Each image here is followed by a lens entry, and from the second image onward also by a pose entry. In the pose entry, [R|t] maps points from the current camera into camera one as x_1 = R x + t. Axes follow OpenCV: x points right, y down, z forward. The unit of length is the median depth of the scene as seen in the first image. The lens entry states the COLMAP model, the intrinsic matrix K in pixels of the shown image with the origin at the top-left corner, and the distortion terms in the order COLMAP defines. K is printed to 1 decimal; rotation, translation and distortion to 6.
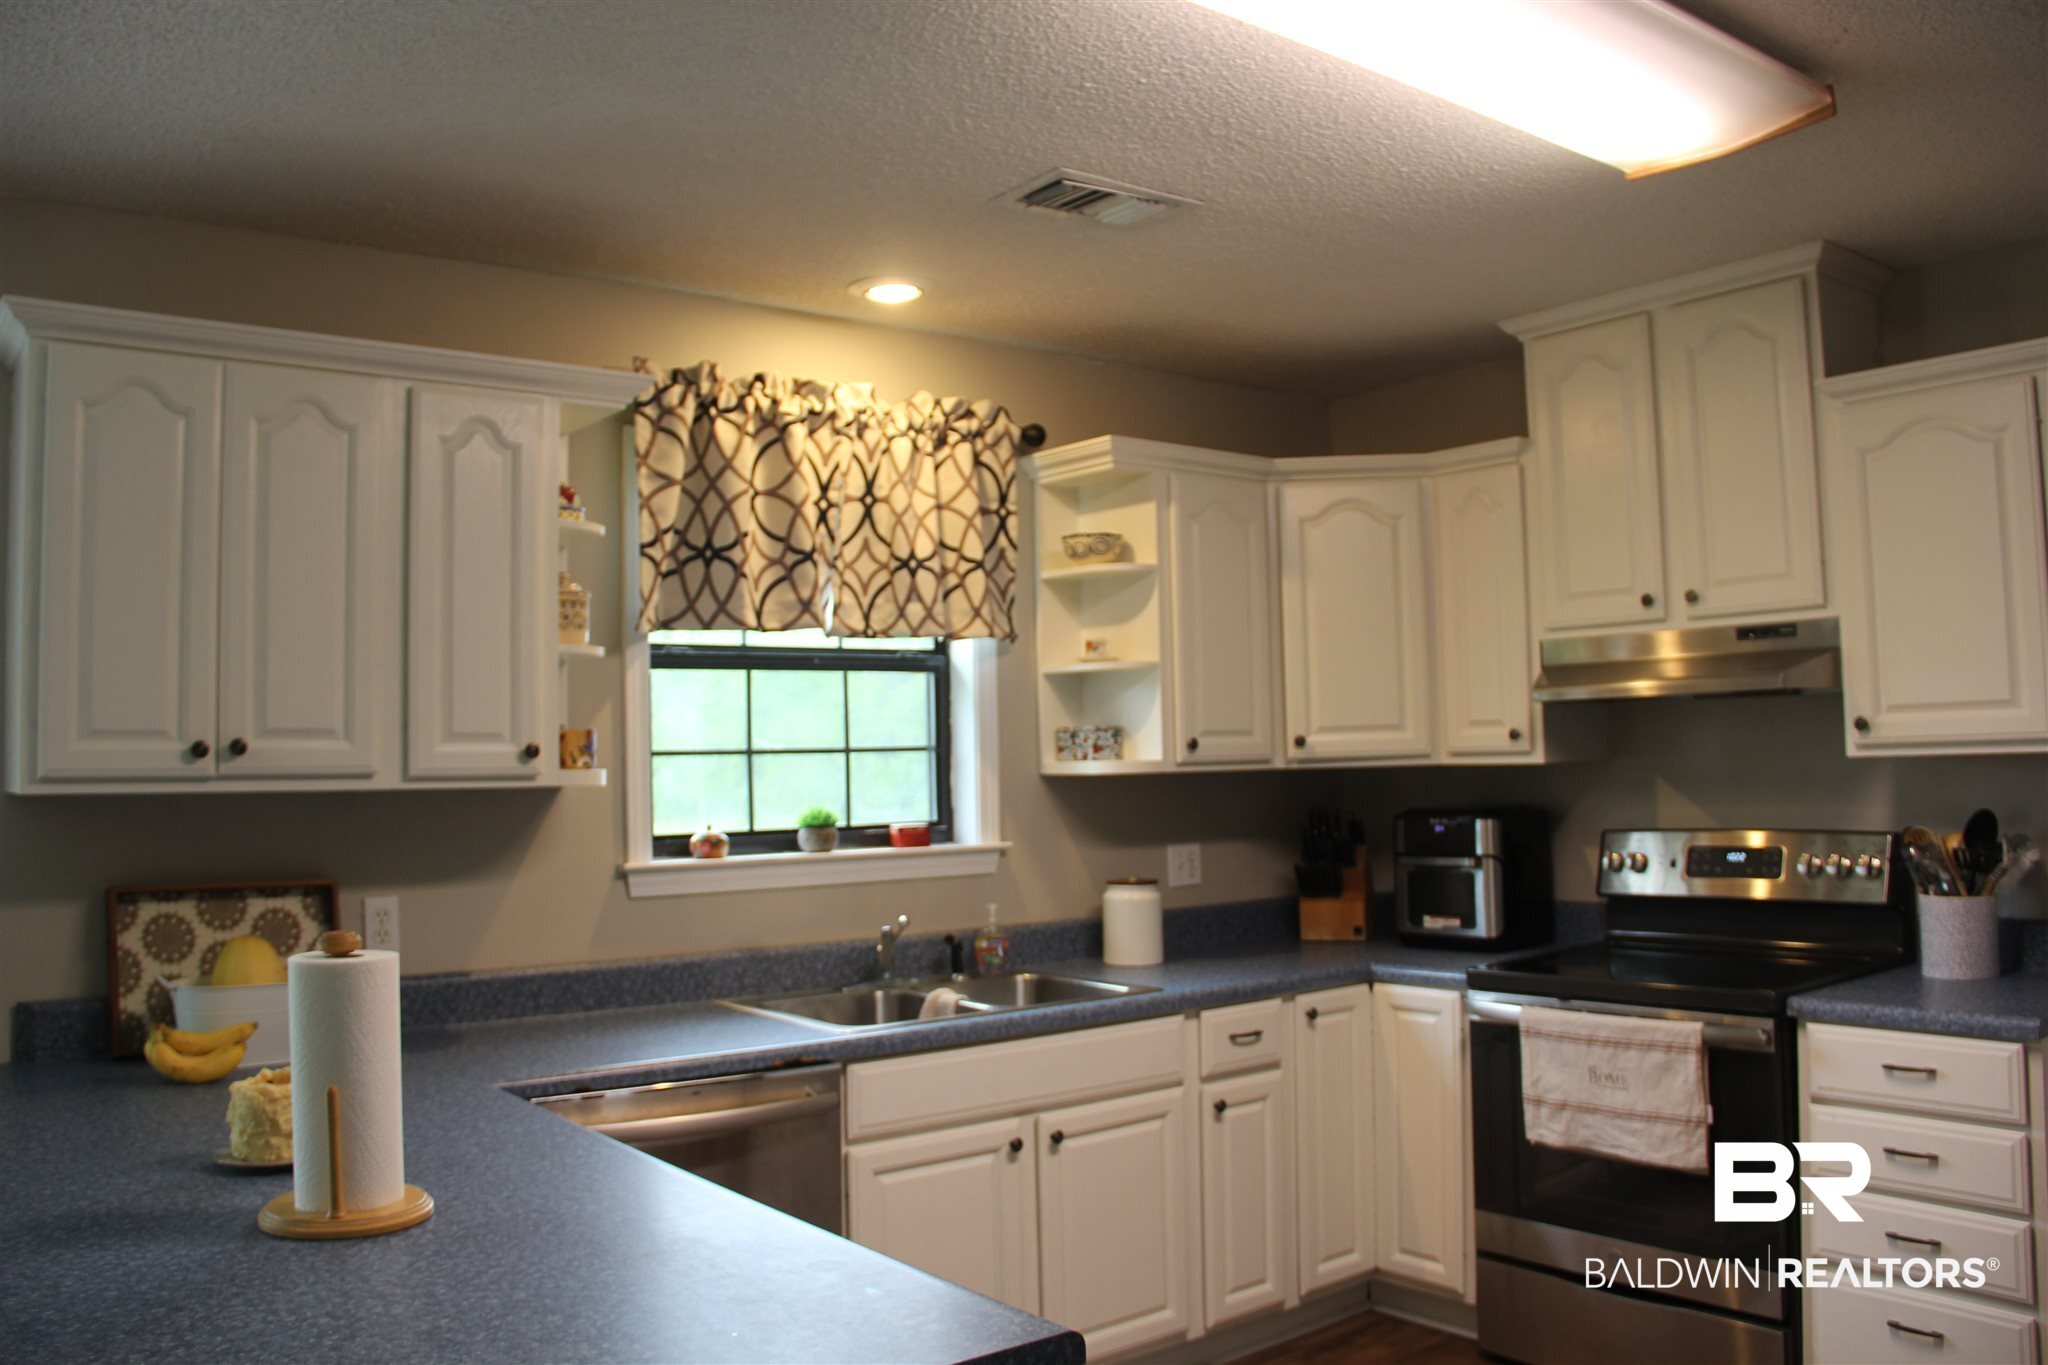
lens RADIAL K [[1655.8, 0, 1024.0], [0, 1655.8, 682.5], [0, 0, 1]] dist [-0.181206, 0.117066]
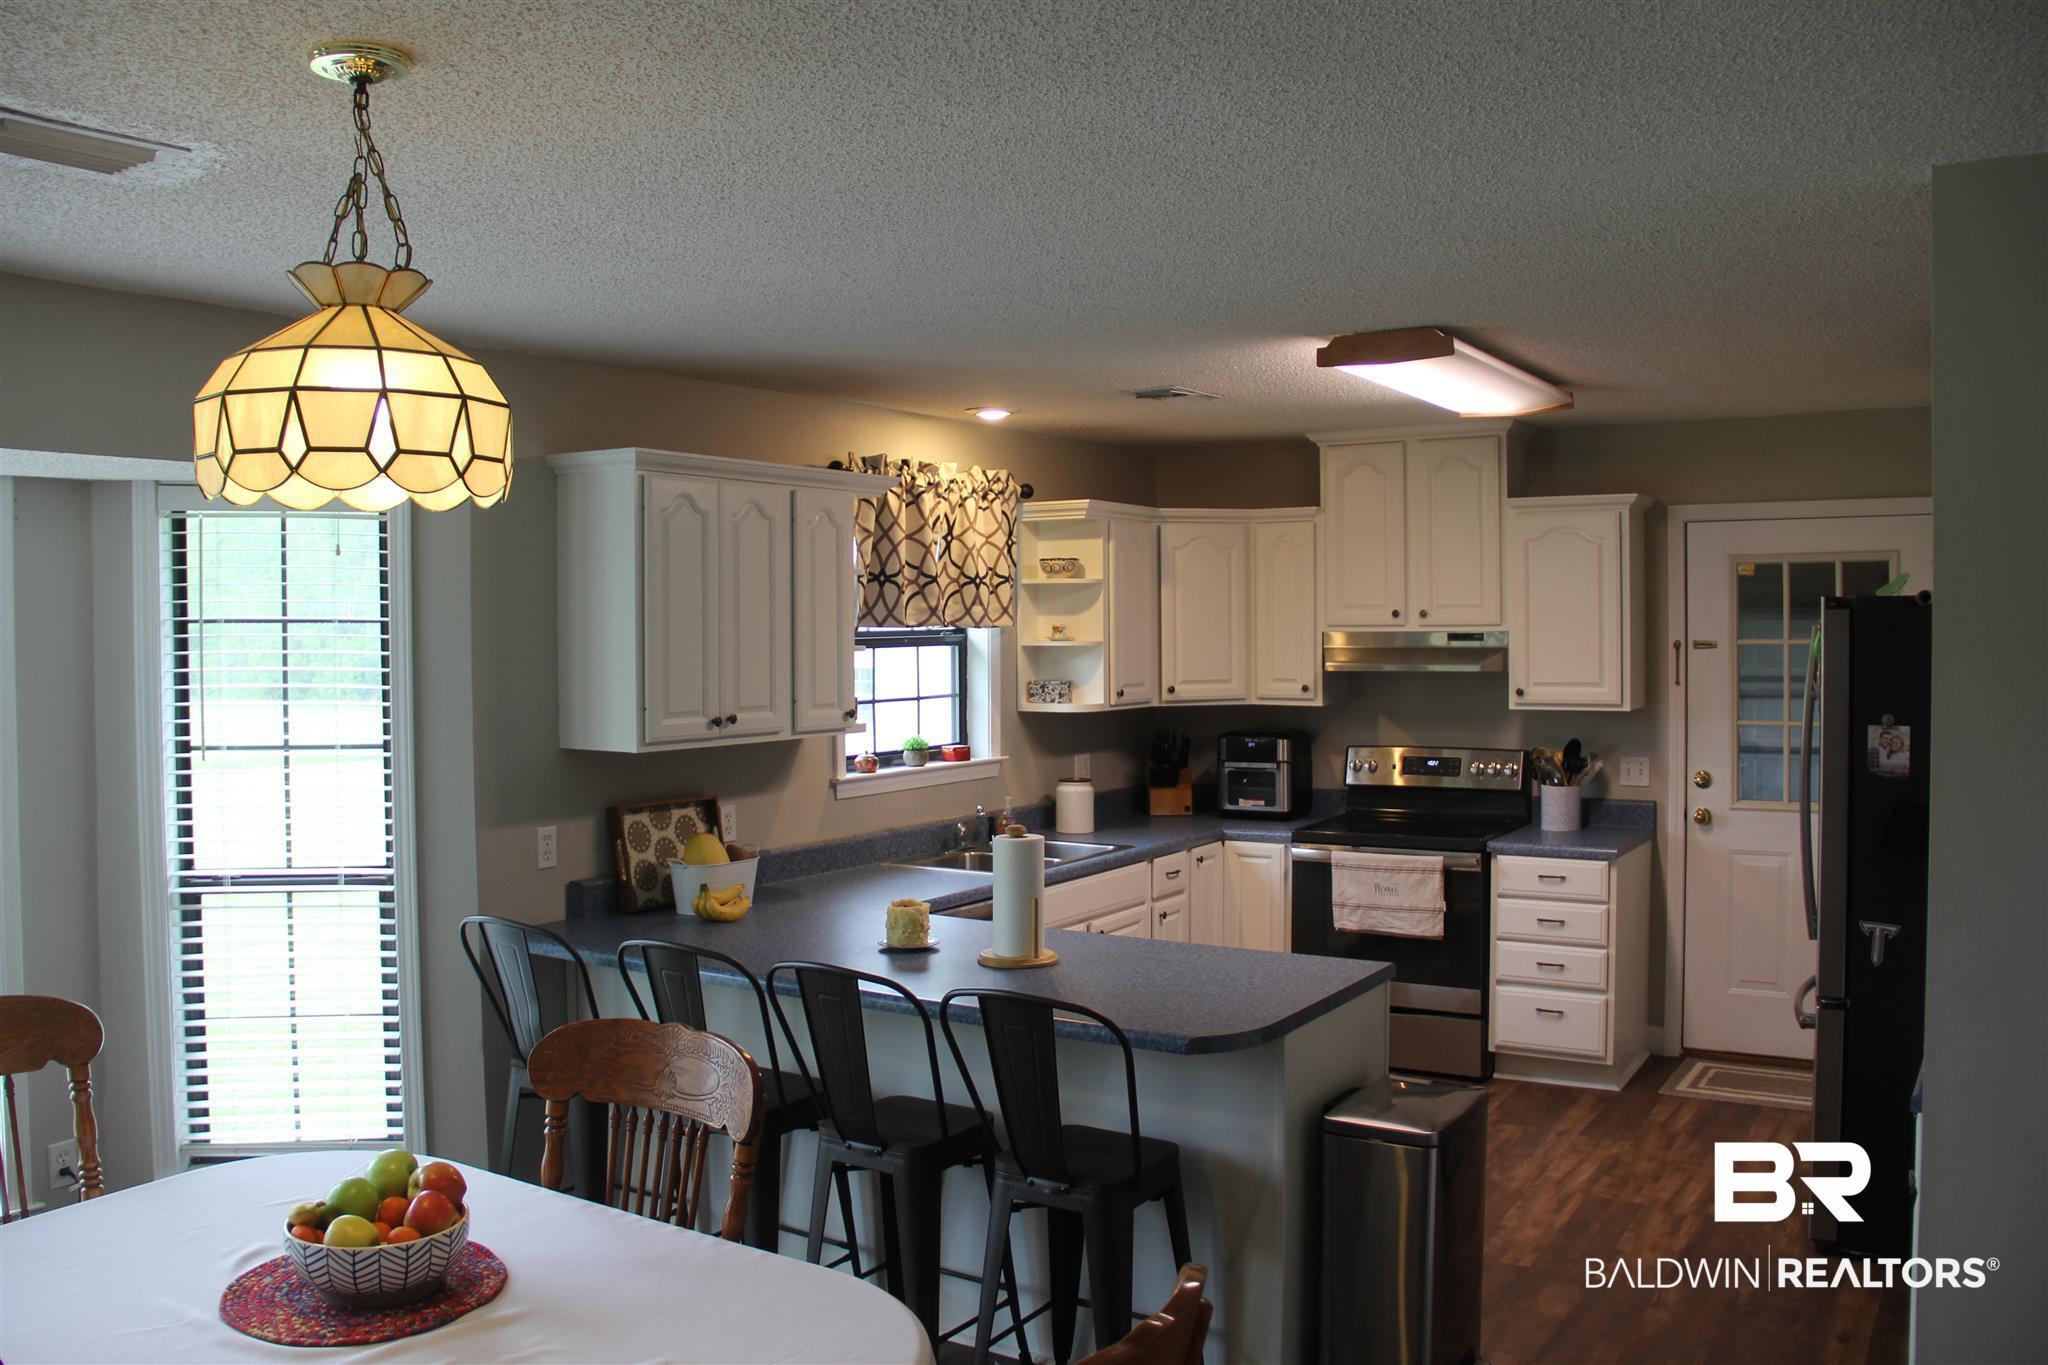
lens RADIAL K [[1655.8, 0, 1024.0], [0, 1655.8, 682.5], [0, 0, 1]] dist [-0.181206, 0.117066]
pose [[0.941938, 0.002111, 0.335782, -0.576145], [-0.027686, 0.997064, 0.071397, -0.093081], [-0.334645, -0.076548, 0.939230, -0.510515]]
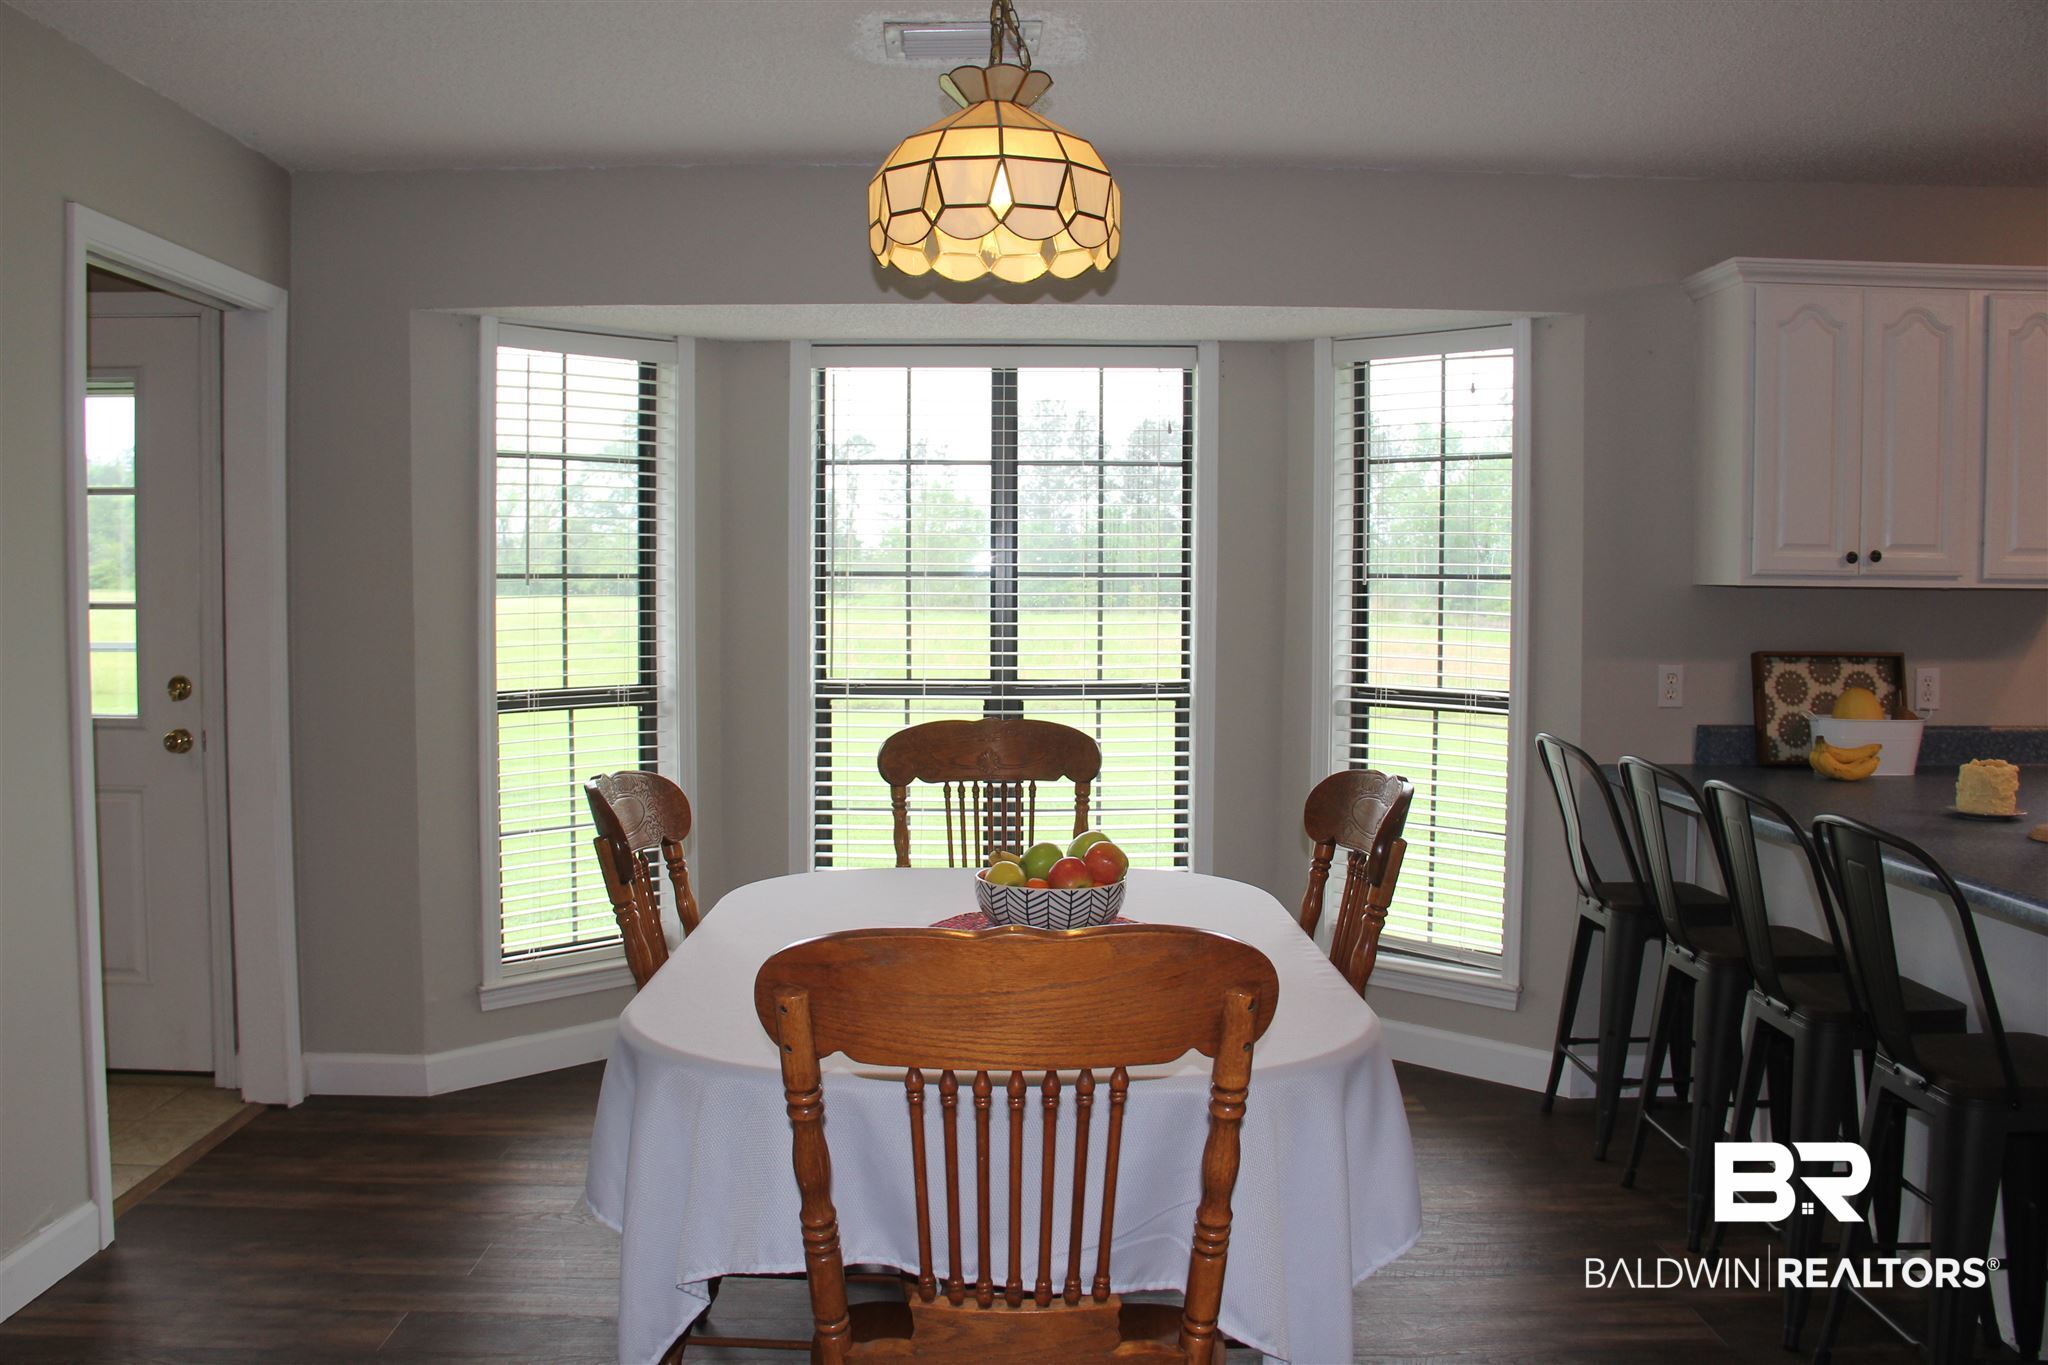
lens RADIAL K [[1655.8, 0, 1024.0], [0, 1655.8, 682.5], [0, 0, 1]] dist [-0.181206, 0.117066]
pose [[0.789946, 0.054603, -0.610740, -0.160774], [0.011673, 0.994508, 0.104012, -0.002949], [0.613065, -0.089293, 0.784970, -0.461922]]
